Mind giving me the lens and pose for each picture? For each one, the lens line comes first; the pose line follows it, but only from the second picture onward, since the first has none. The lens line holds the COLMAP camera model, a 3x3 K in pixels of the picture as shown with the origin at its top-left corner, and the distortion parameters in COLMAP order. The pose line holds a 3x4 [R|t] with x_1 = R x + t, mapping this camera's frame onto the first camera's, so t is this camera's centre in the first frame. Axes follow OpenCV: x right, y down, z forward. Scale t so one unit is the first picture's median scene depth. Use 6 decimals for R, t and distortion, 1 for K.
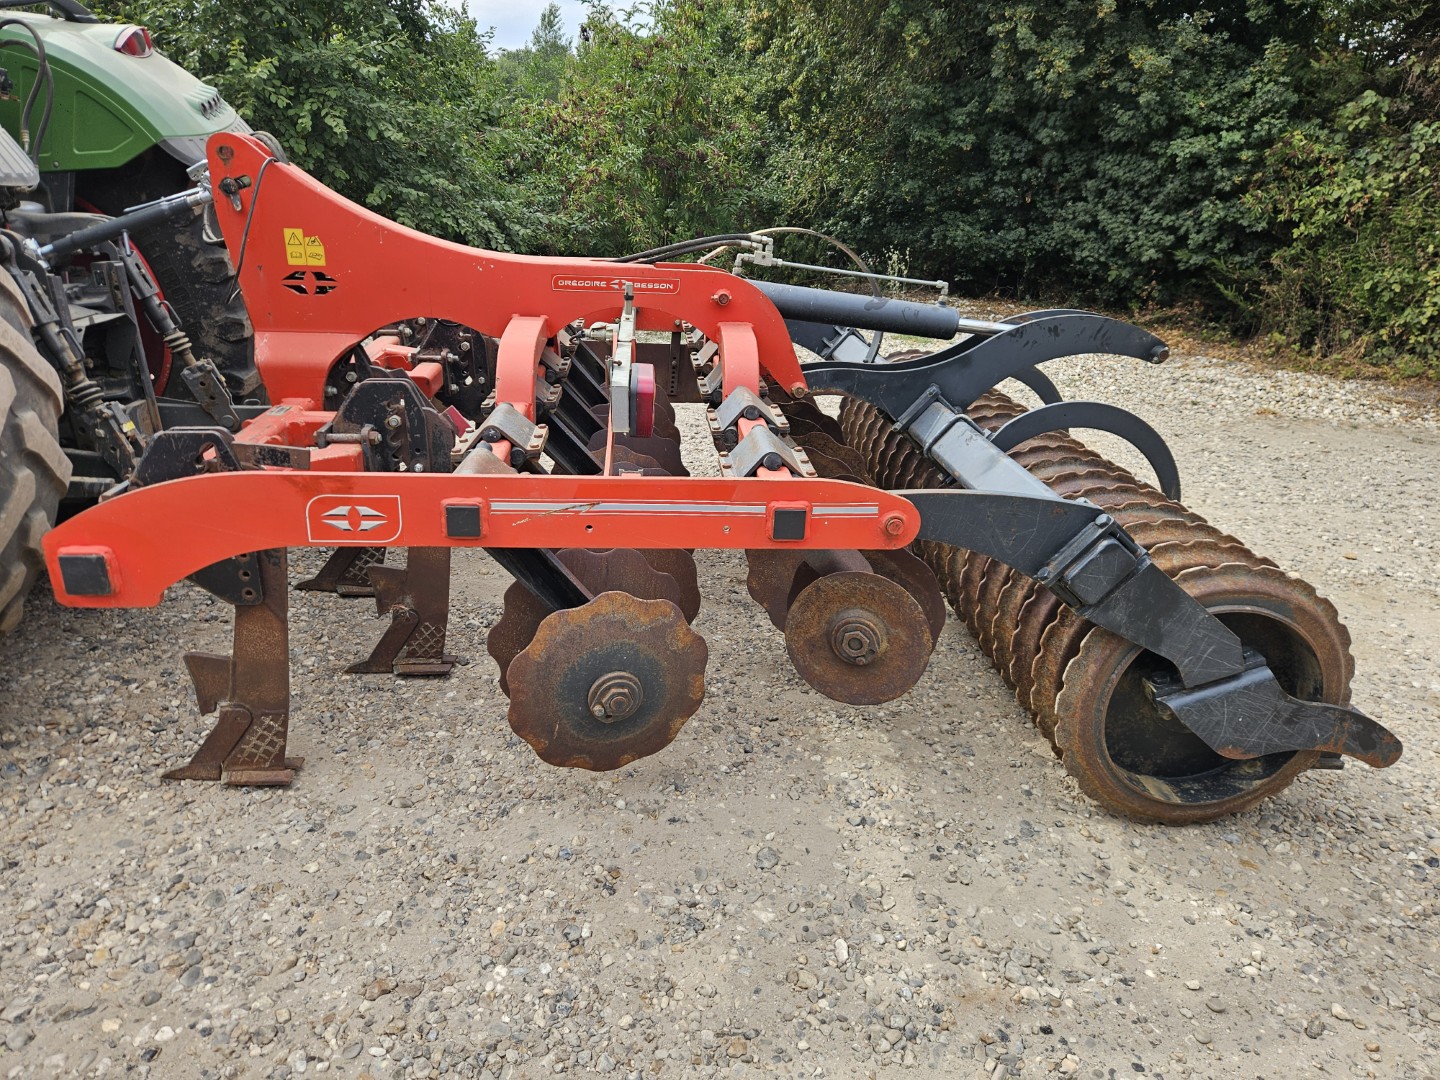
lens RADIAL K [[941.0, 0, 698.5], [0, 941.0, 525.8], [0, 0, 1]] dist [0.063011, -0.048283]
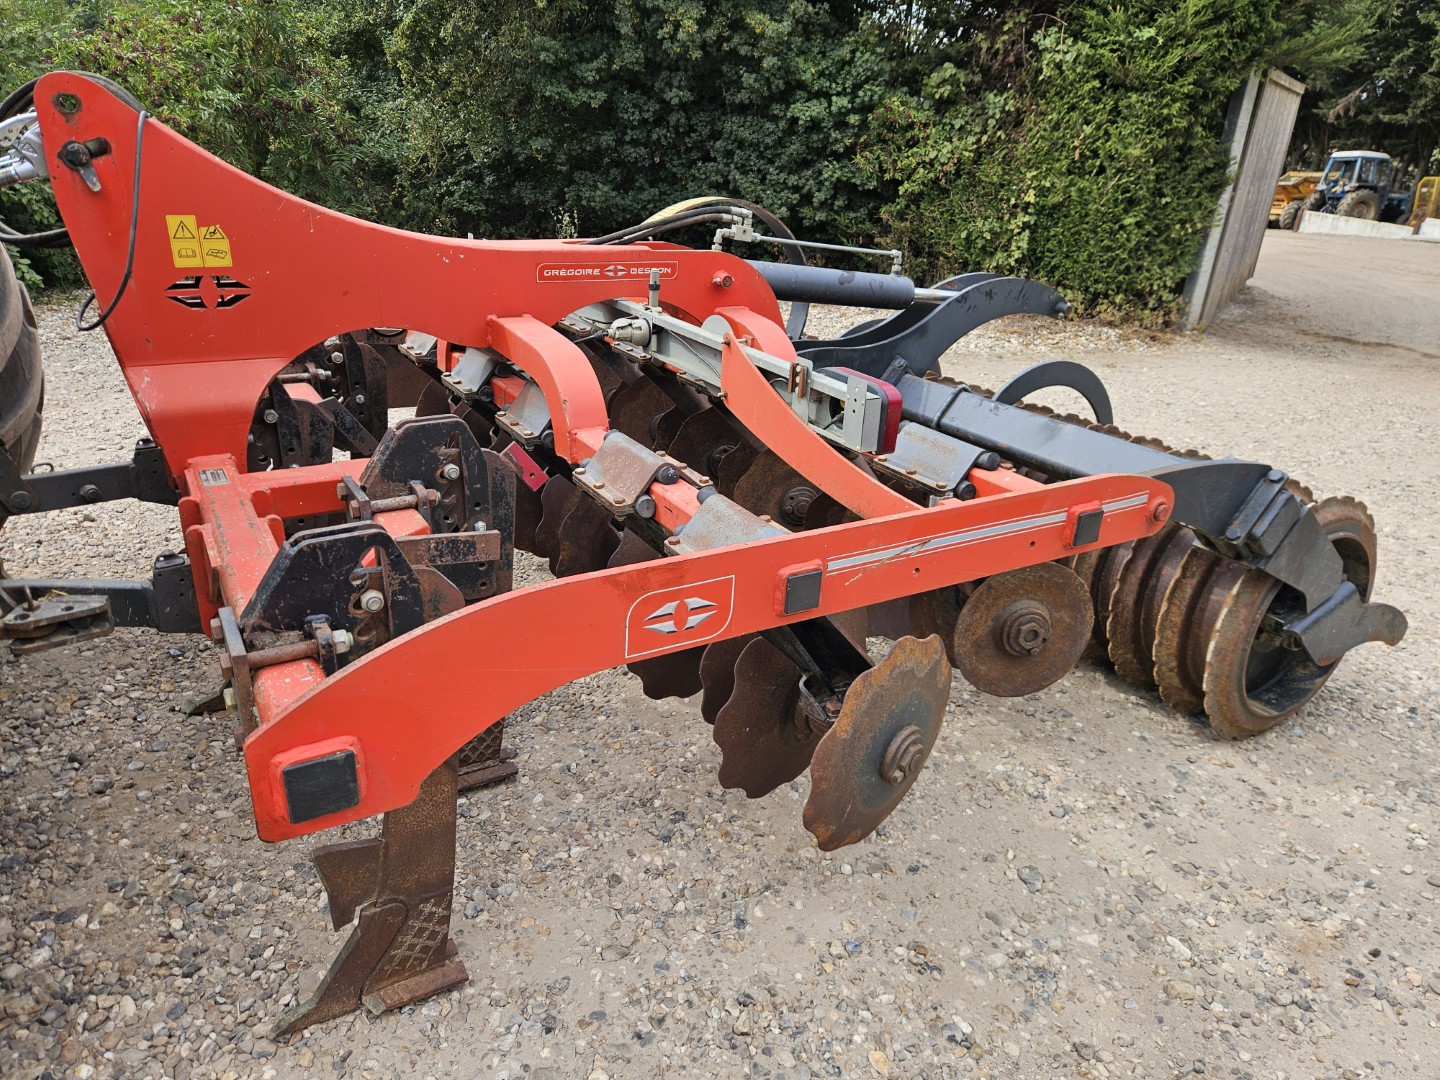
lens RADIAL K [[947.9, 0, 674.5], [0, 947.9, 533.9], [0, 0, 1]] dist [0.066354, -0.054346]
pose [[0.896548, -0.165751, 0.410765, -0.155943], [0.146844, 0.986126, 0.077413, -0.030518], [-0.417897, -0.009087, 0.908449, 0.075686]]
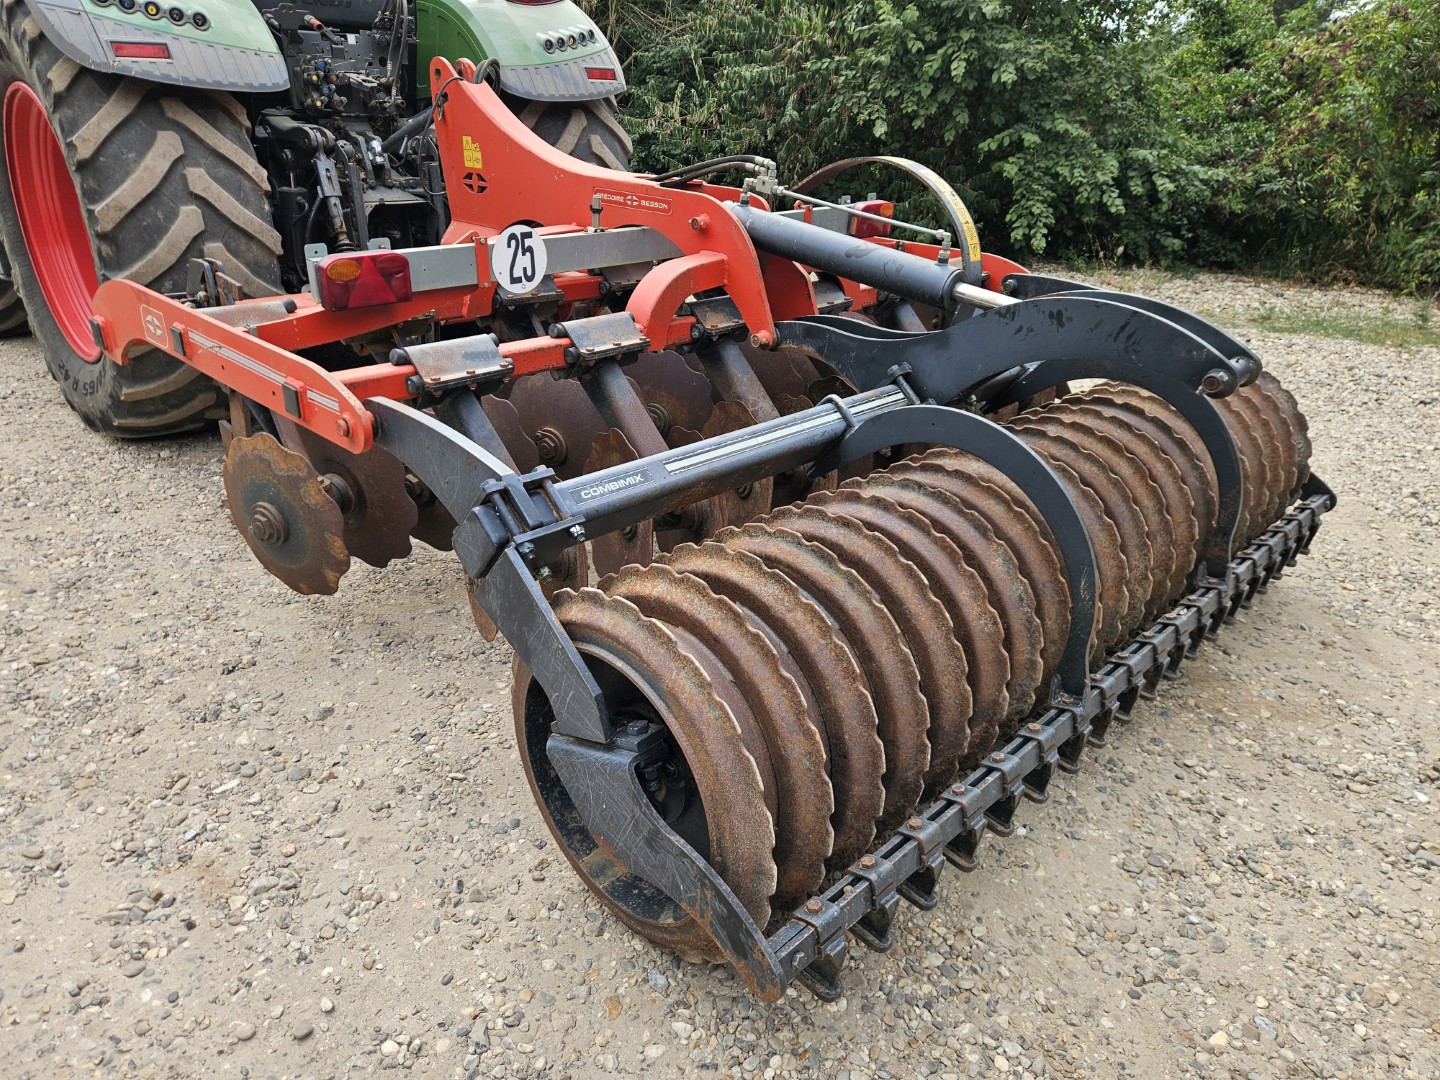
lens RADIAL K [[941.0, 0, 698.5], [0, 941.0, 525.8], [0, 0, 1]] dist [0.063011, -0.048283]
pose [[0.676942, 0.299877, -0.672178, 0.273484], [-0.274219, 0.950247, 0.147769, -0.035385], [0.683048, 0.084293, 0.725493, 0.128957]]
